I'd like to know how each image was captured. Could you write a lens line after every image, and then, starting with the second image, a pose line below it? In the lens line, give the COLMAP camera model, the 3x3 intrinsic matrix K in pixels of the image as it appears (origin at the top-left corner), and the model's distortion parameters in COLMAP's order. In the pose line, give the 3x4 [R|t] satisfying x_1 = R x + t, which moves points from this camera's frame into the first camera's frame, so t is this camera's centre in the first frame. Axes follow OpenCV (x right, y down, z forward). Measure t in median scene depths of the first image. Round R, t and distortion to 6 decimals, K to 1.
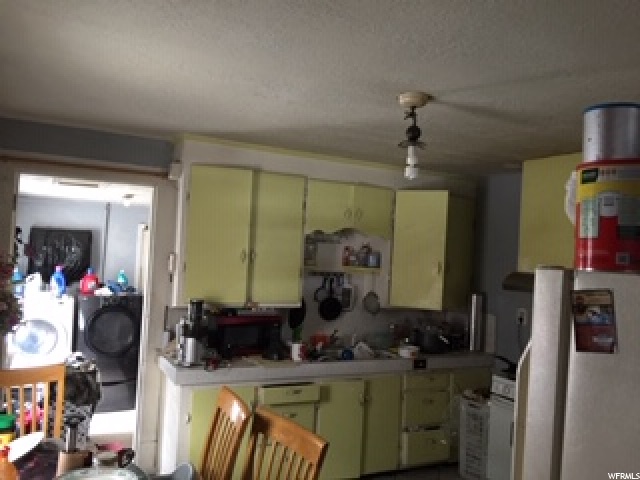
lens RADIAL K [[551.7, 0, 320.0], [0, 551.7, 240.0], [0, 0, 1]] dist [0.002900, -0.010388]
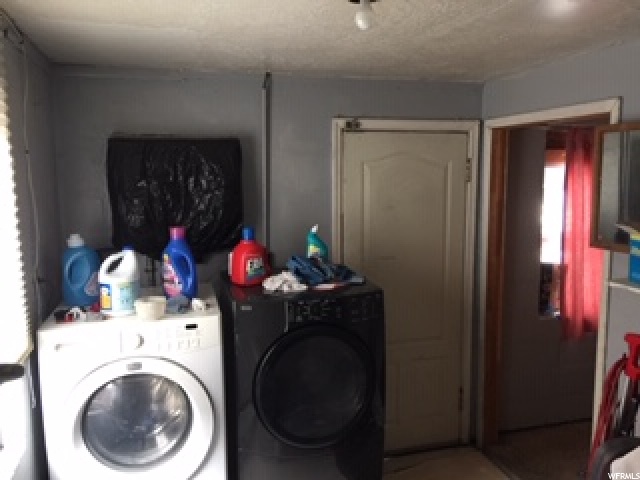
lens RADIAL K [[551.7, 0, 320.0], [0, 551.7, 240.0], [0, 0, 1]] dist [0.002900, -0.010388]
pose [[0.979355, -0.028206, -0.200170, -0.279173], [0.058514, 0.987381, 0.147156, 0.002734], [0.193493, -0.155831, 0.968647, 0.604390]]
